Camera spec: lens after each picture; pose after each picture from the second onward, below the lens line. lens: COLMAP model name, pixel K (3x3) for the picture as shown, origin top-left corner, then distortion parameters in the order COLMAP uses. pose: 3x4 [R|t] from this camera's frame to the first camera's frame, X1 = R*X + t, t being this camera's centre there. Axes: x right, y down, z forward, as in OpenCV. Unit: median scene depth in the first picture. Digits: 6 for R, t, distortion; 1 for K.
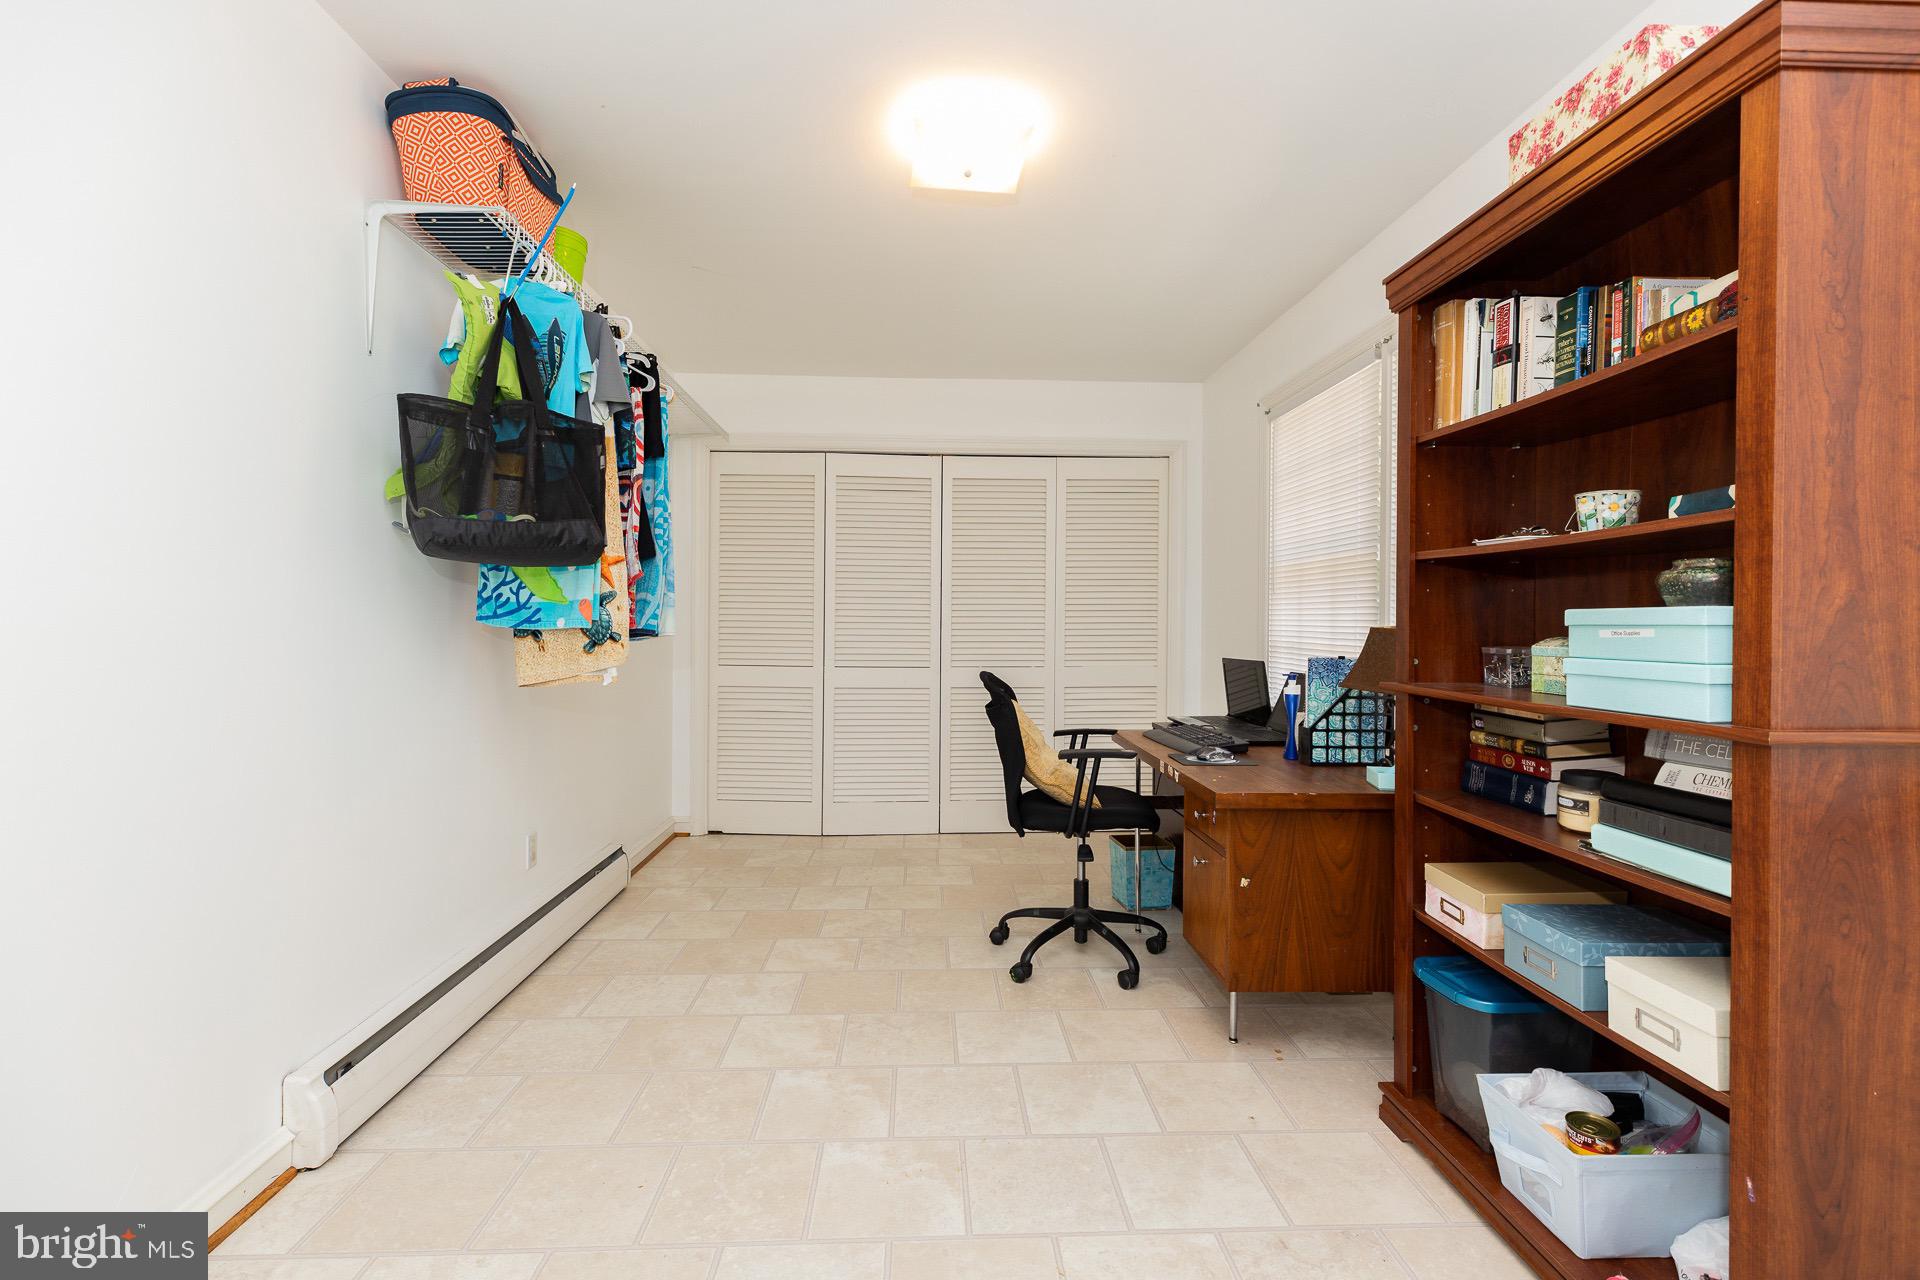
lens RADIAL K [[868.4, 0, 956.1], [0, 868.4, 636.6], [0, 0, 1]] dist [-0.002412, -0.000029]
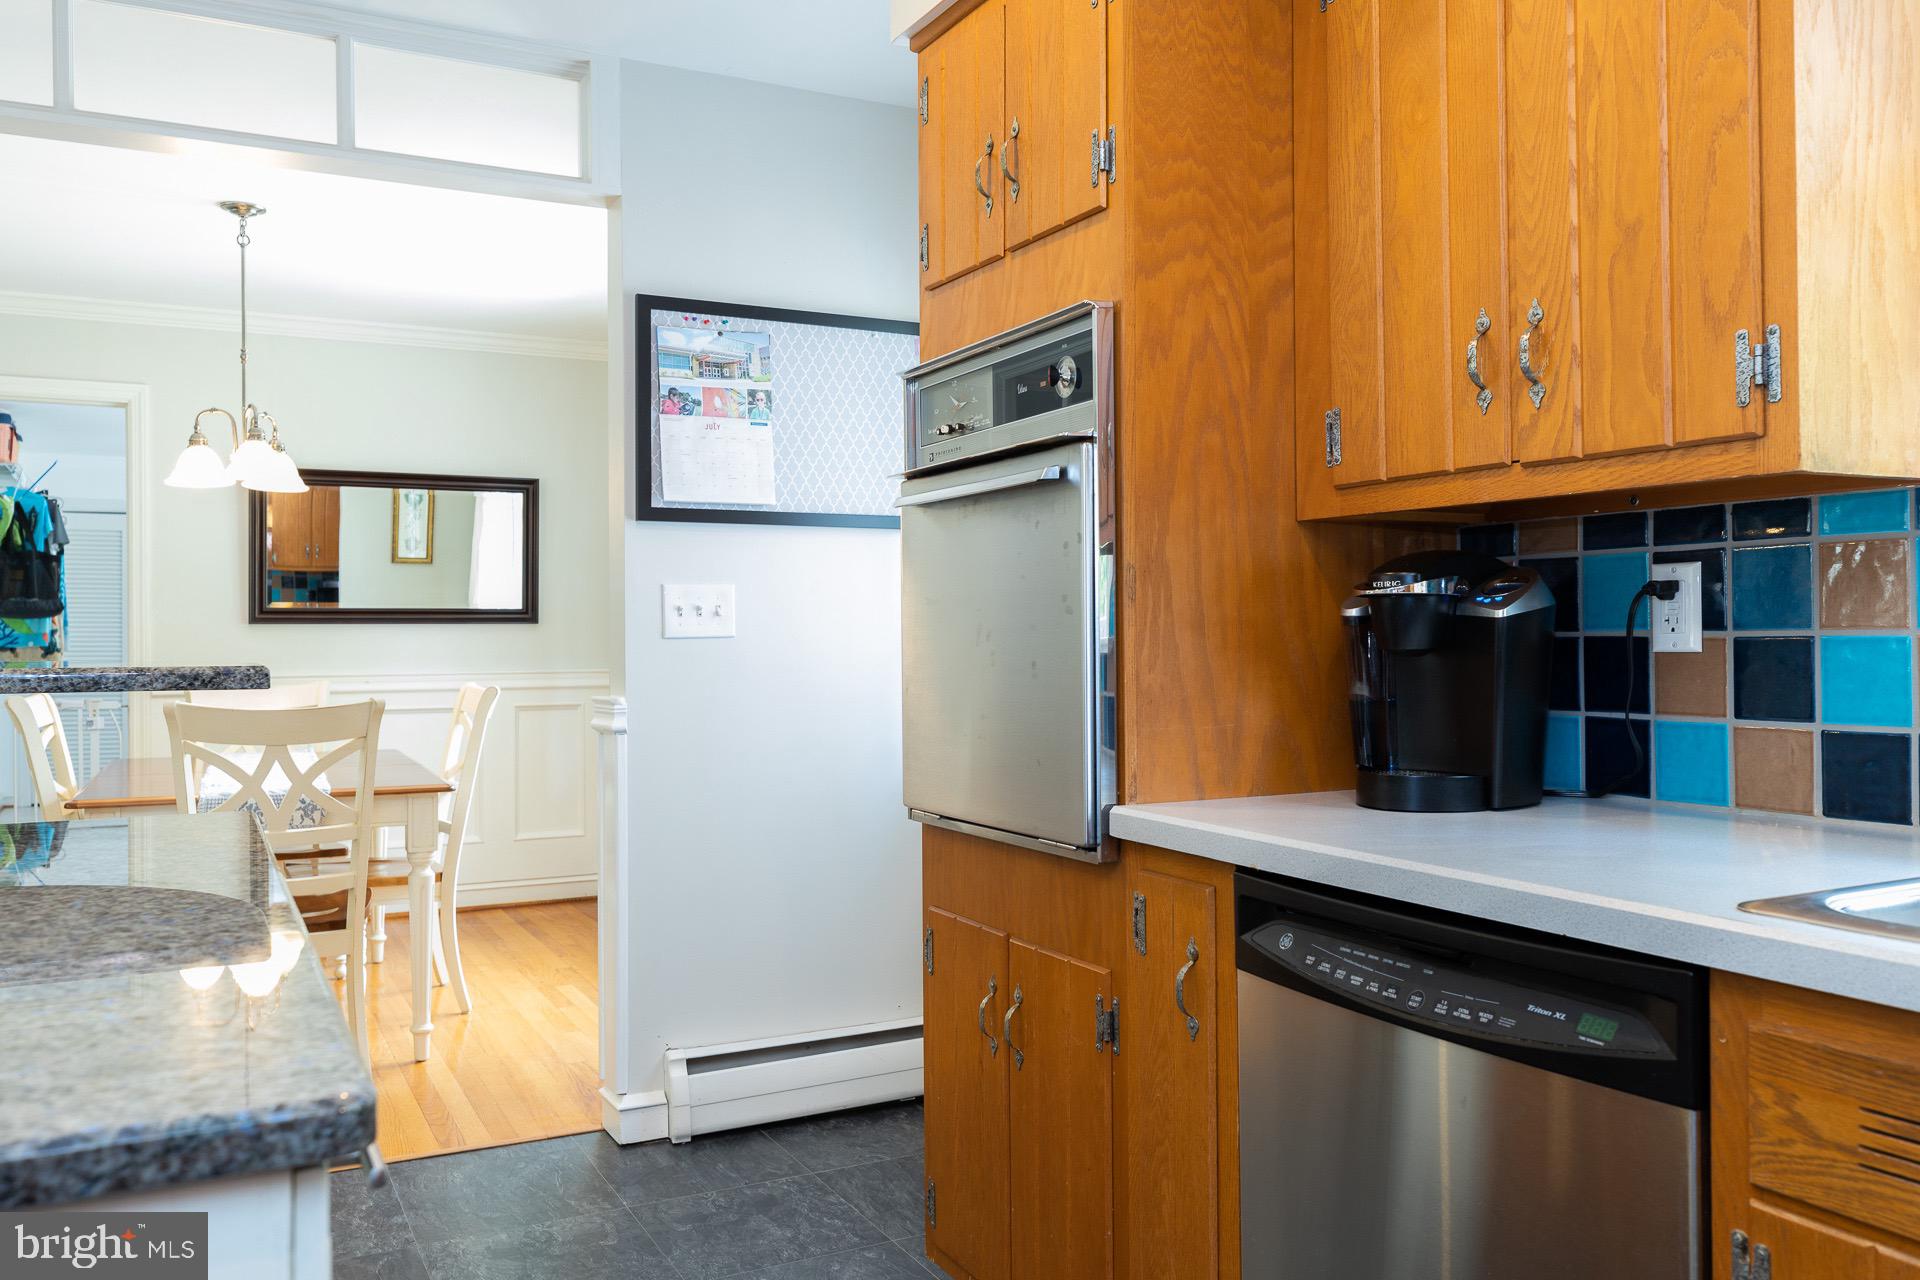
lens RADIAL K [[1480.3, 0, 957.8], [0, 1480.3, 640.9], [0, 0, 1]] dist [-0.036181, -0.001106]
pose [[0.902893, -0.011401, 0.429713, 0.060837], [0.014015, 0.999898, -0.002919, 0.020089], [-0.429636, 0.008658, 0.902961, -3.317611]]
